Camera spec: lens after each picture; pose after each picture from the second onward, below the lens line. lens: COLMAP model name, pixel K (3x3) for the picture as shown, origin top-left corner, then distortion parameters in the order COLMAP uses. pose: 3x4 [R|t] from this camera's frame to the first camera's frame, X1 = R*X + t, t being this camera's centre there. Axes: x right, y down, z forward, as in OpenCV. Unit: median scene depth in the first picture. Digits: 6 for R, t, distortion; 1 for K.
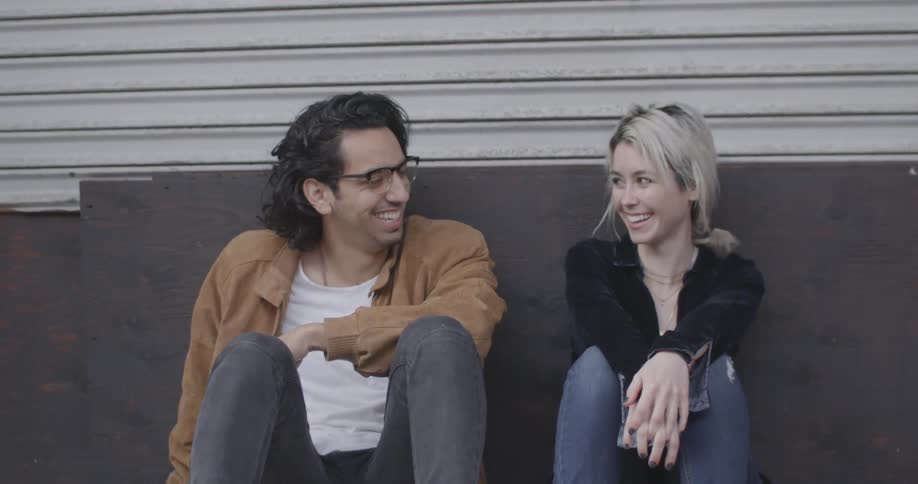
lens RADIAL K [[1286.9, 0, 459.0], [0, 1286.9, 242.0], [0, 0, 1]] dist [-0.113149, -0.028135]
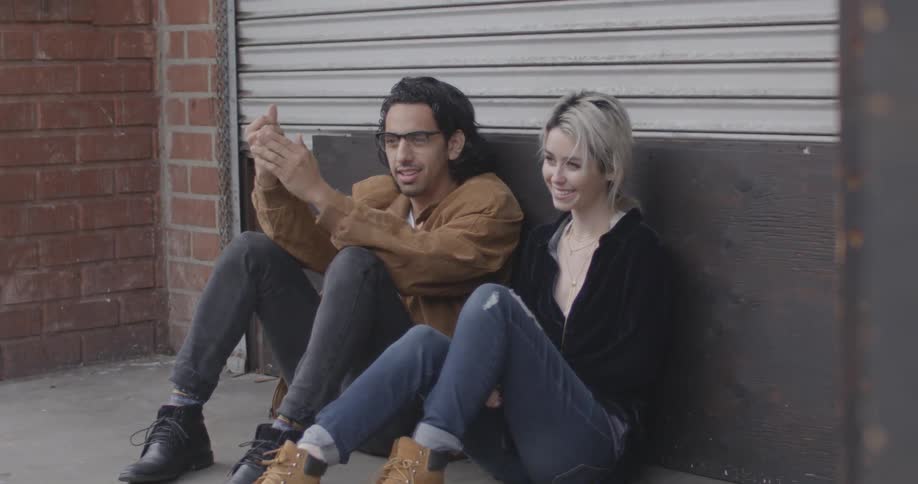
lens RADIAL K [[1286.9, 0, 459.0], [0, 1286.9, 242.0], [0, 0, 1]] dist [-0.113149, -0.028135]
pose [[0.832429, 0.080562, -0.548244, 0.674887], [-0.066829, 0.996749, 0.044998, -0.006900], [0.550087, -0.000819, 0.835107, -0.072832]]
